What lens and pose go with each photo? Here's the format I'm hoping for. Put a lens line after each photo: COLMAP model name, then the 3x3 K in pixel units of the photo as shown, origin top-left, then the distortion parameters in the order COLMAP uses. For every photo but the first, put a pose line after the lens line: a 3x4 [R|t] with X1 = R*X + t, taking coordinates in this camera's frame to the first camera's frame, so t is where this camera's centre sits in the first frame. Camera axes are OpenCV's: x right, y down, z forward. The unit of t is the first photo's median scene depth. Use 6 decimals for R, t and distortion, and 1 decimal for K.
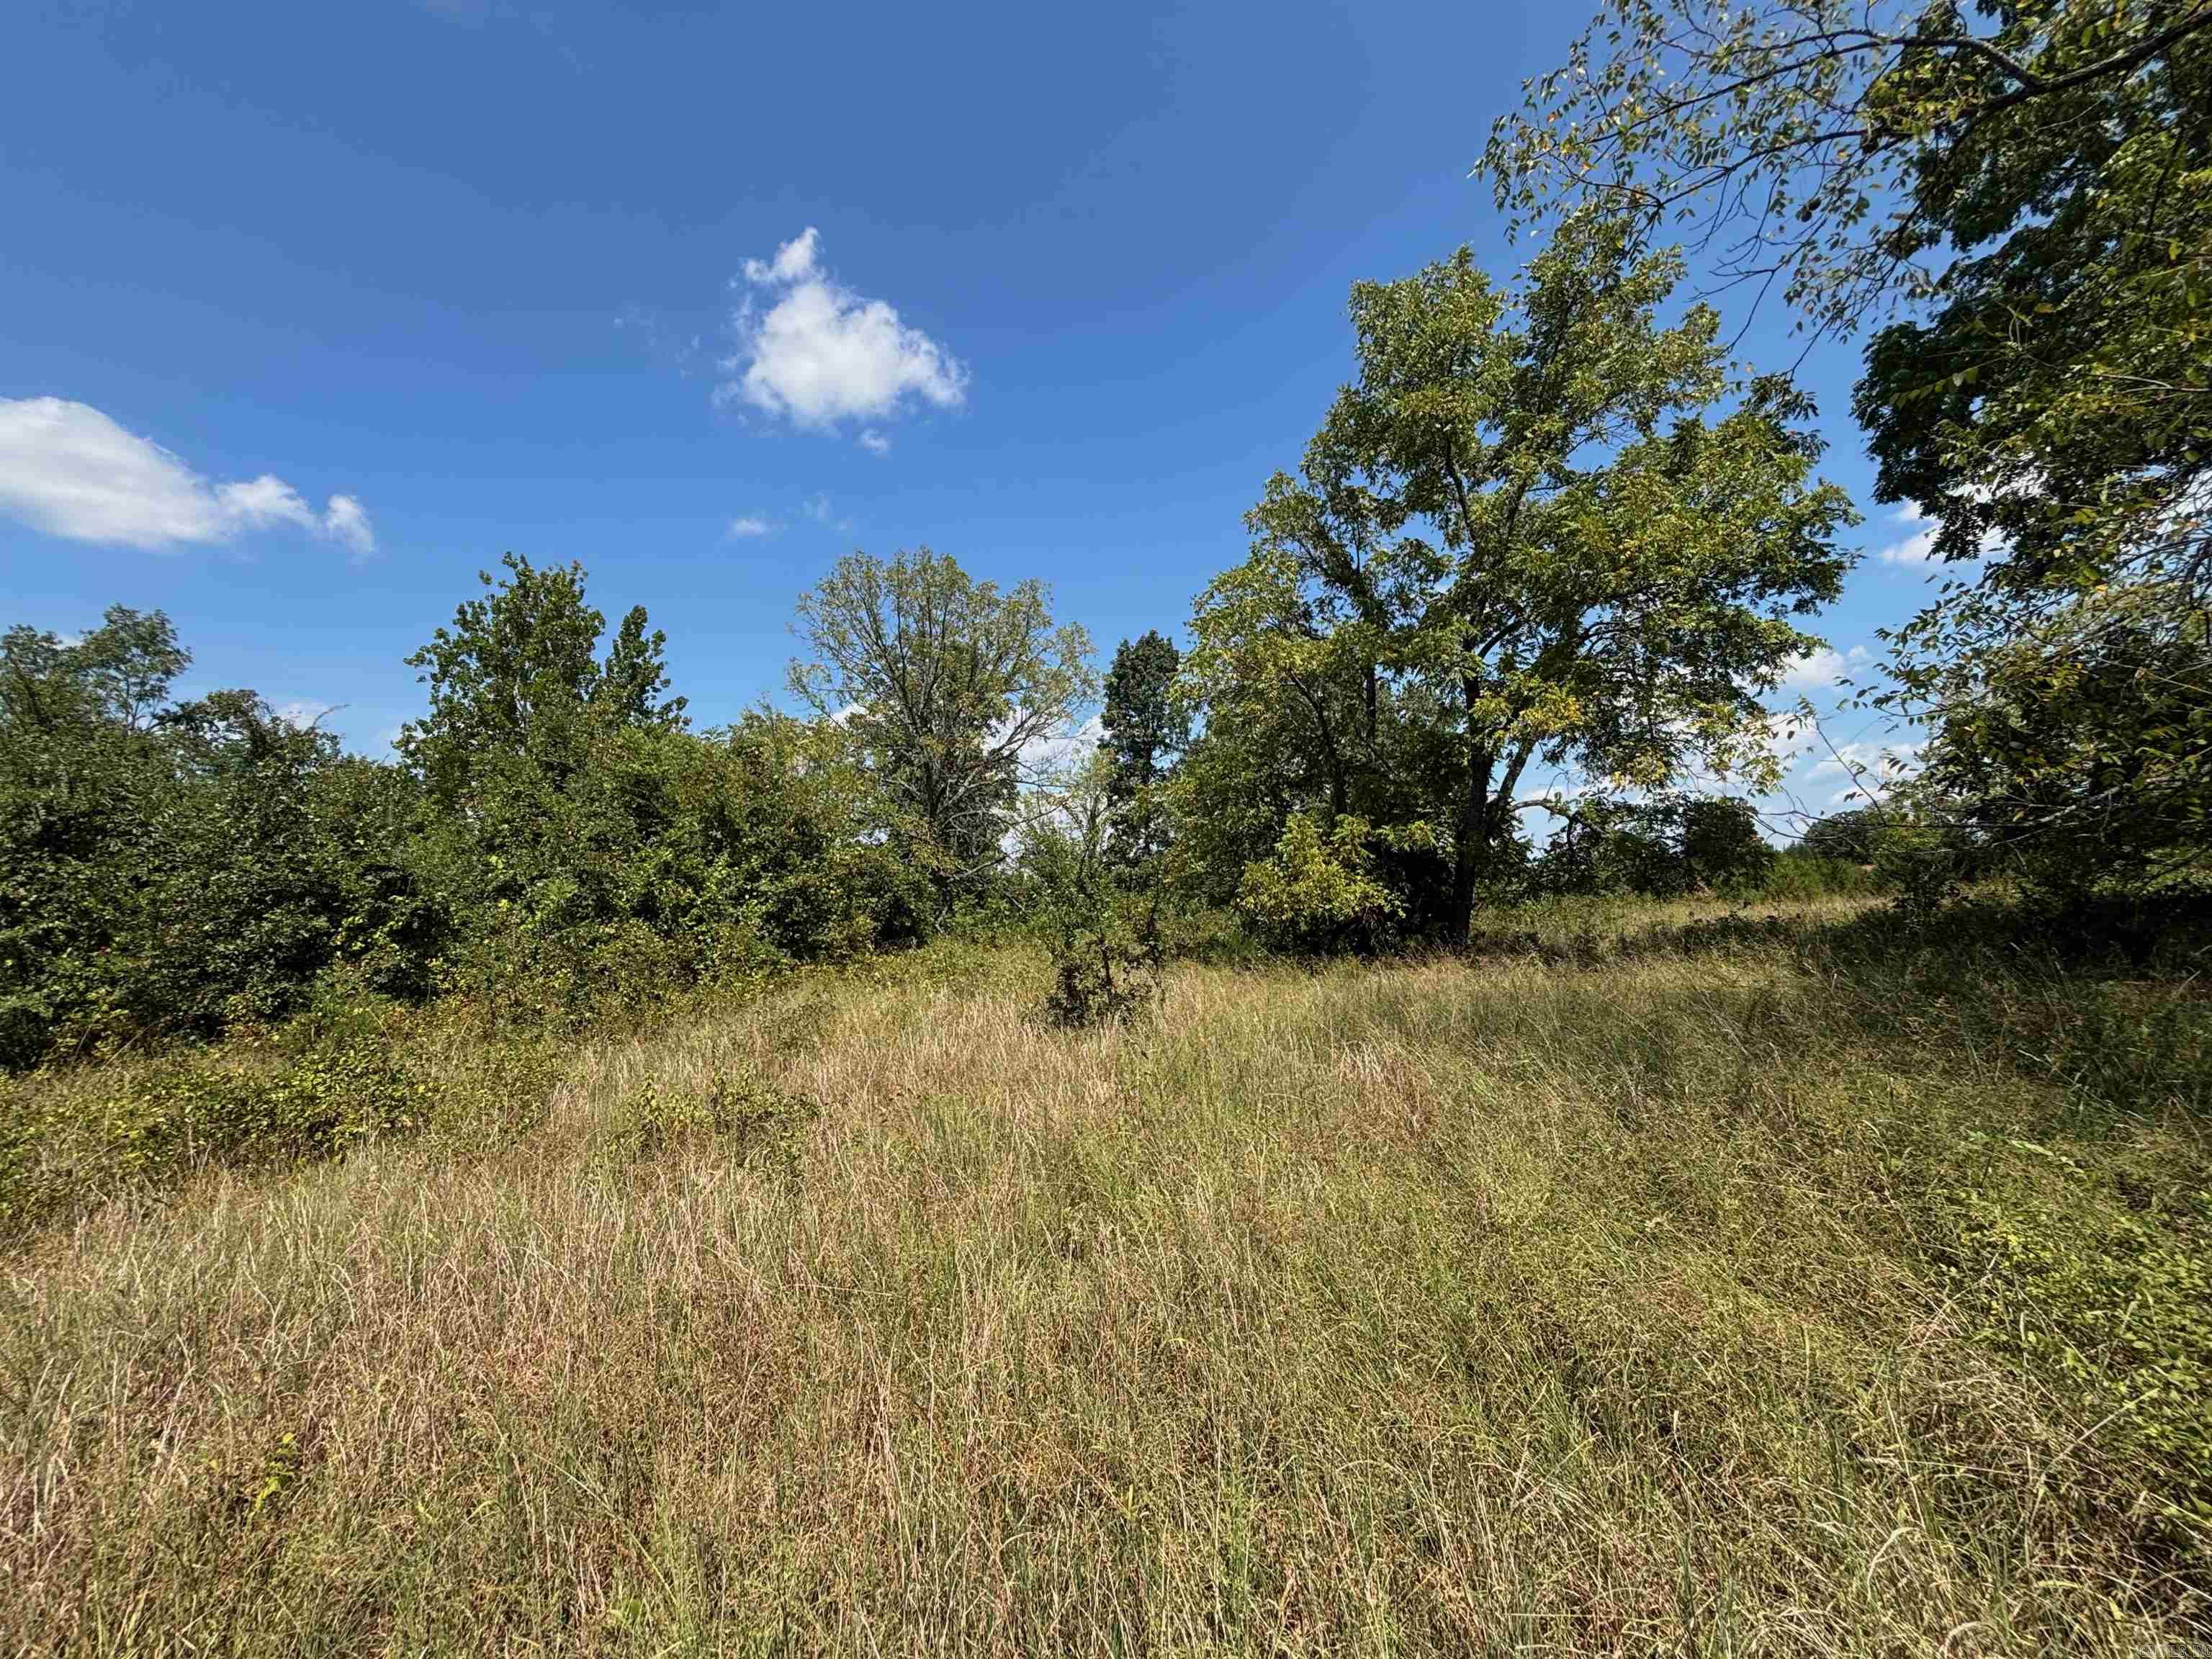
lens RADIAL K [[882.9, 0, 1093.1], [0, 882.9, 820.4], [0, 0, 1]] dist [-0.003908, 0.000705]
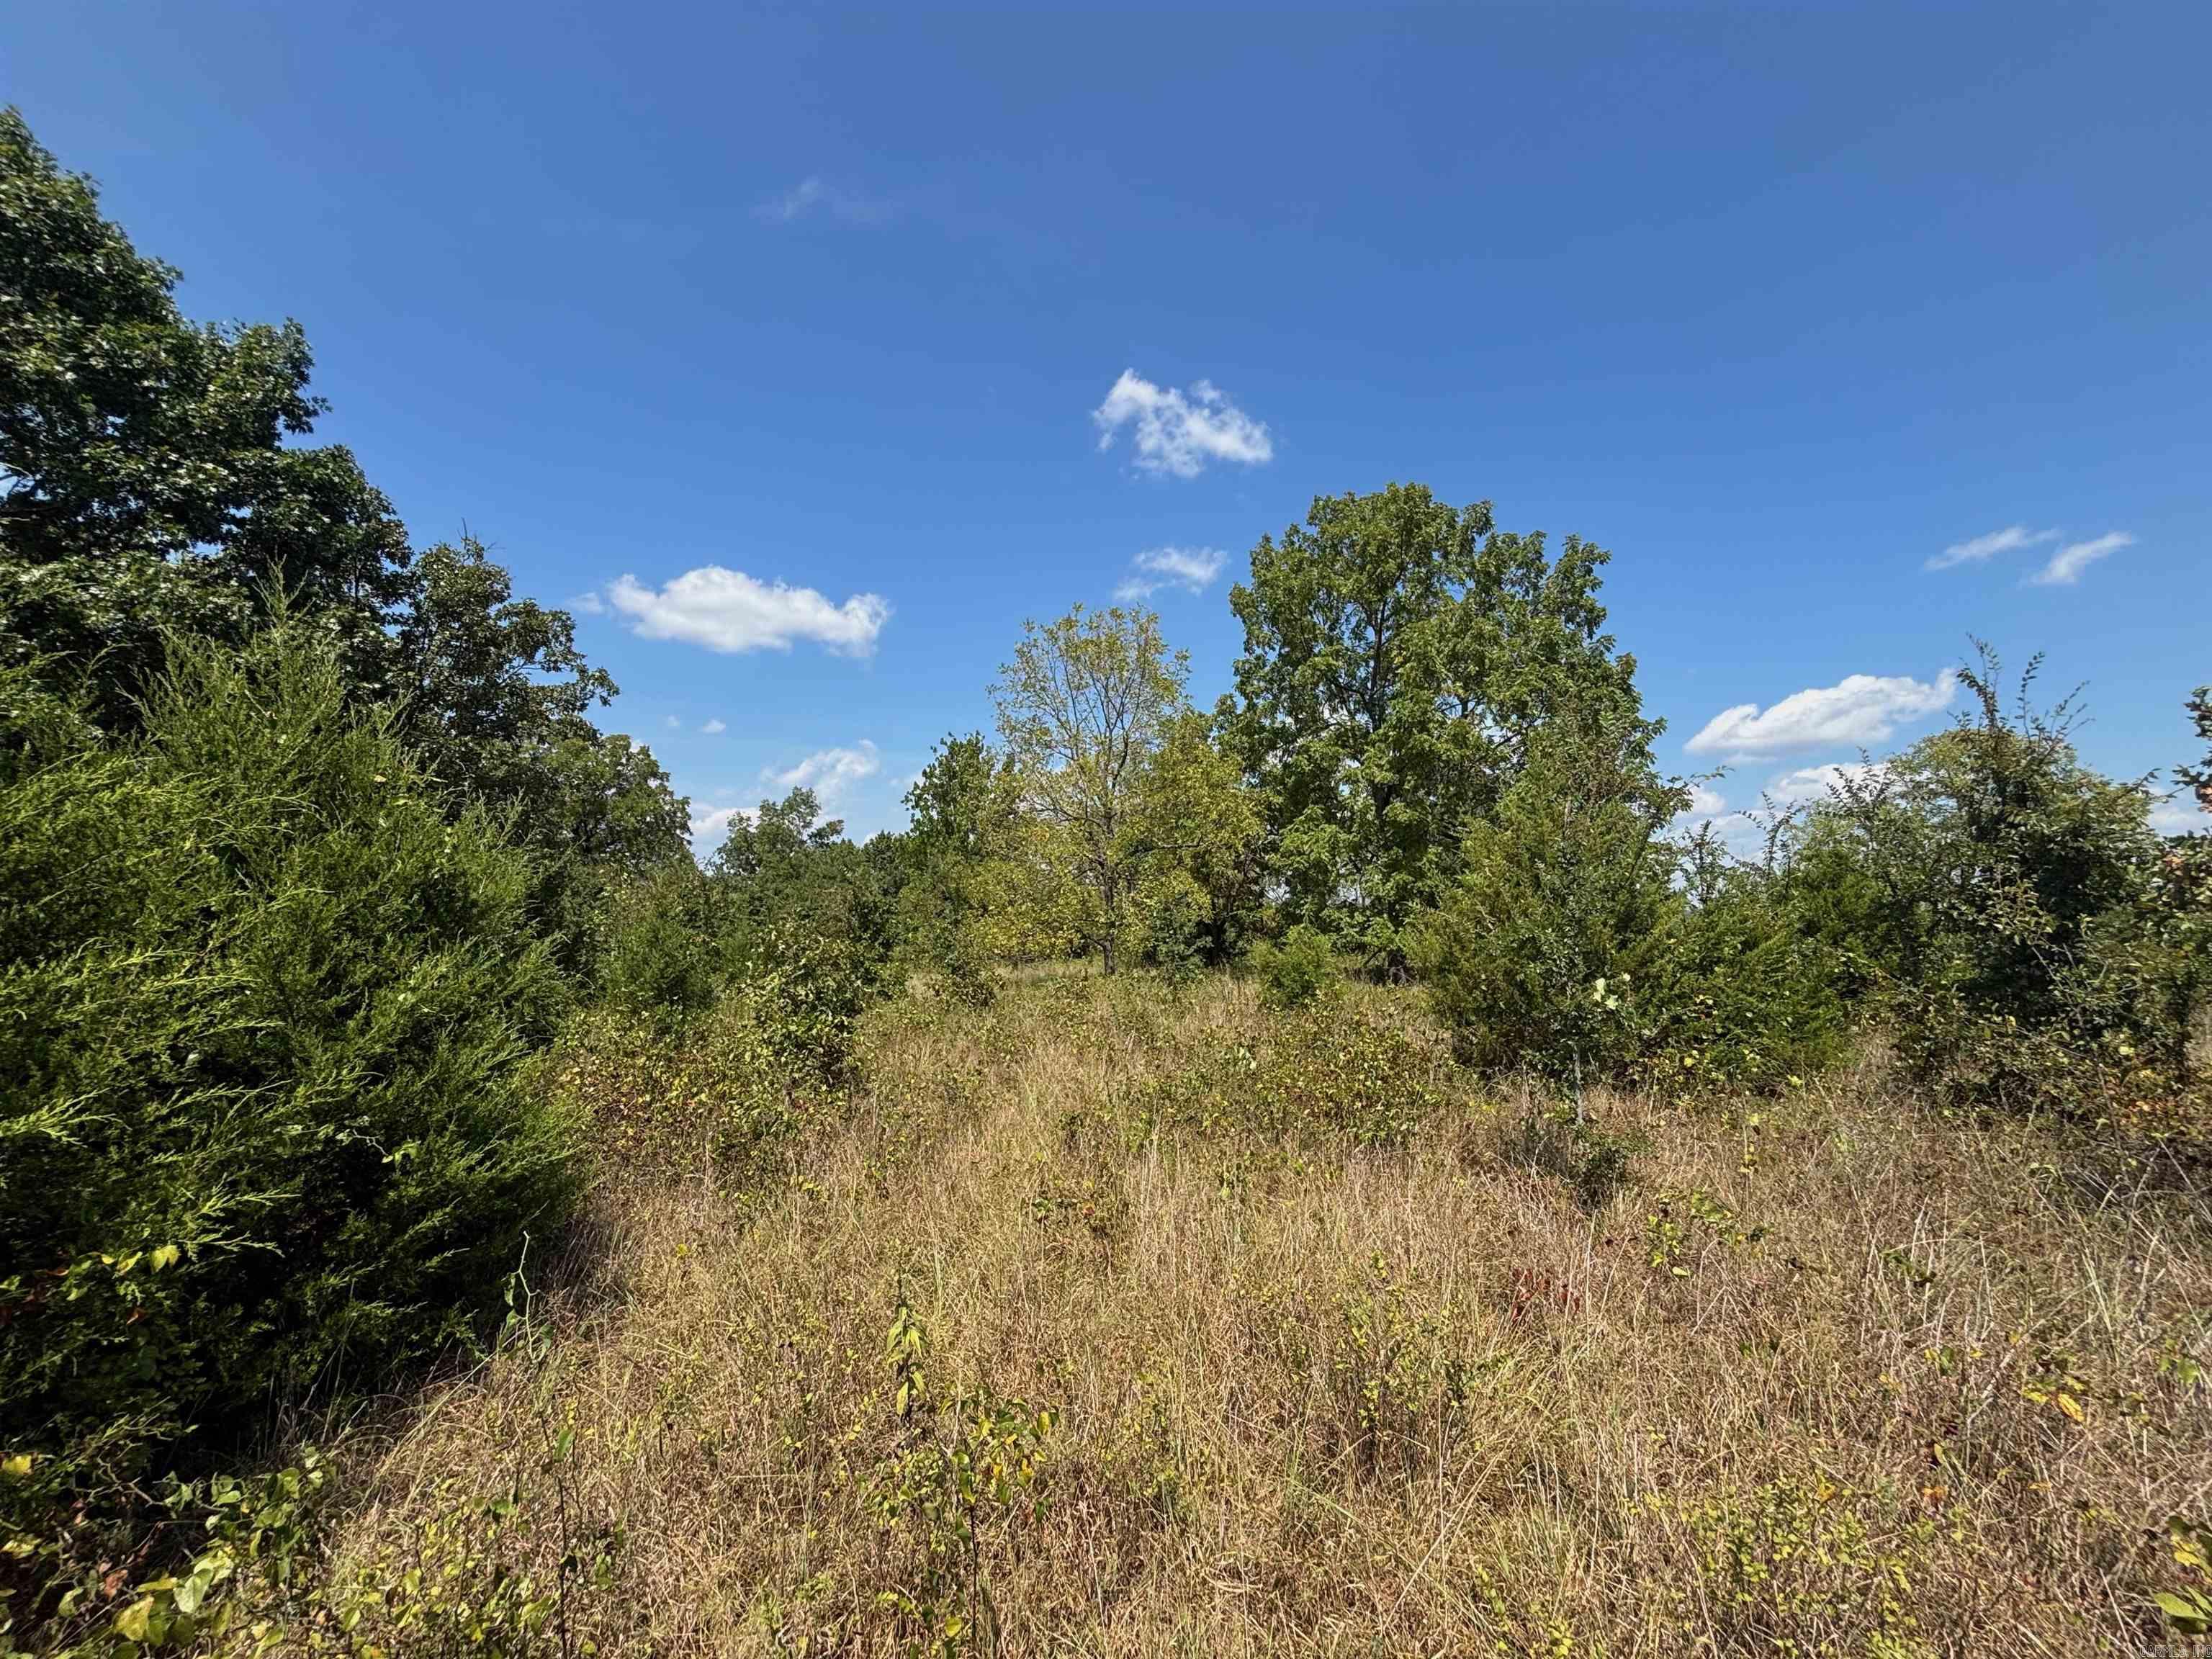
lens RADIAL K [[882.9, 0, 1117.1], [0, 882.9, 836.1], [0, 0, 1]] dist [-0.003908, 0.000705]
pose [[0.904116, -0.022340, -0.426703, 0.557771], [0.023363, 0.999723, -0.002839, -0.092841], [0.426648, -0.007402, 0.904387, -0.651698]]
